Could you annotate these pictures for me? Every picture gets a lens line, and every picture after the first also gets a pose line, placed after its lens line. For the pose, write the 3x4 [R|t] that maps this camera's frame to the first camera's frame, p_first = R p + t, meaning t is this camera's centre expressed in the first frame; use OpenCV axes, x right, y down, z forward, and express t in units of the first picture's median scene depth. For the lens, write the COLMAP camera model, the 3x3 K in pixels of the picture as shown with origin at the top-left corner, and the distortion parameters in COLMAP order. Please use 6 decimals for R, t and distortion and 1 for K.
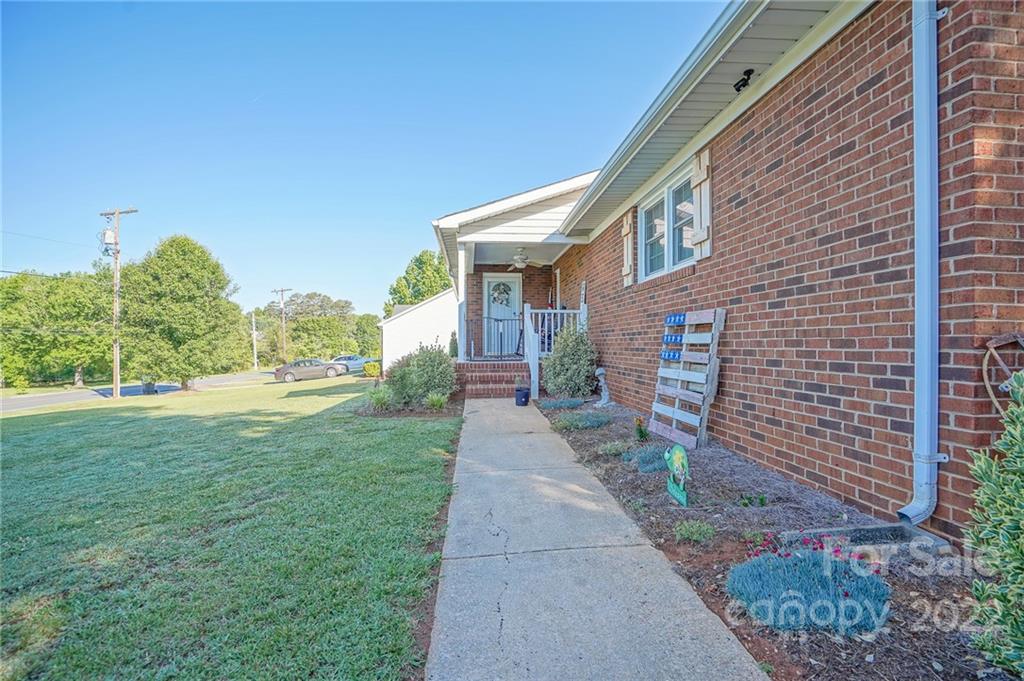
lens RADIAL K [[470.1, 0, 509.9], [0, 470.1, 346.7], [0, 0, 1]] dist [-0.059194, 0.021345]
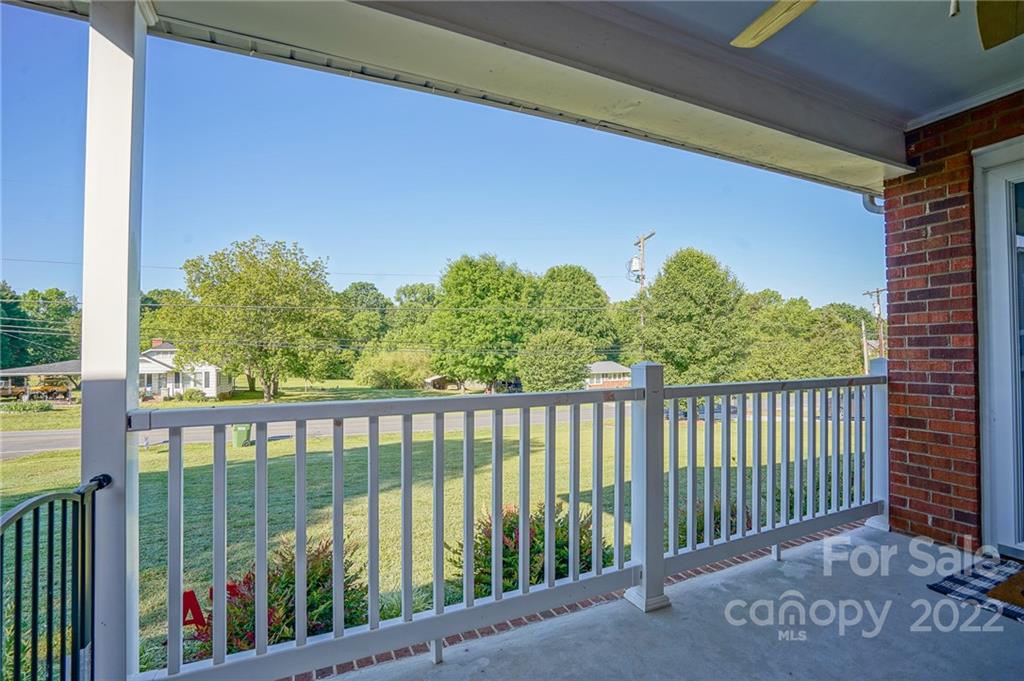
lens RADIAL K [[470.1, 0, 509.9], [0, 470.1, 346.7], [0, 0, 1]] dist [-0.059194, 0.021345]
pose [[0.339383, -0.015325, -0.940524, 0.029095], [-0.002714, 0.999847, -0.017271, -0.033355], [0.940644, 0.008414, 0.339289, 0.369146]]
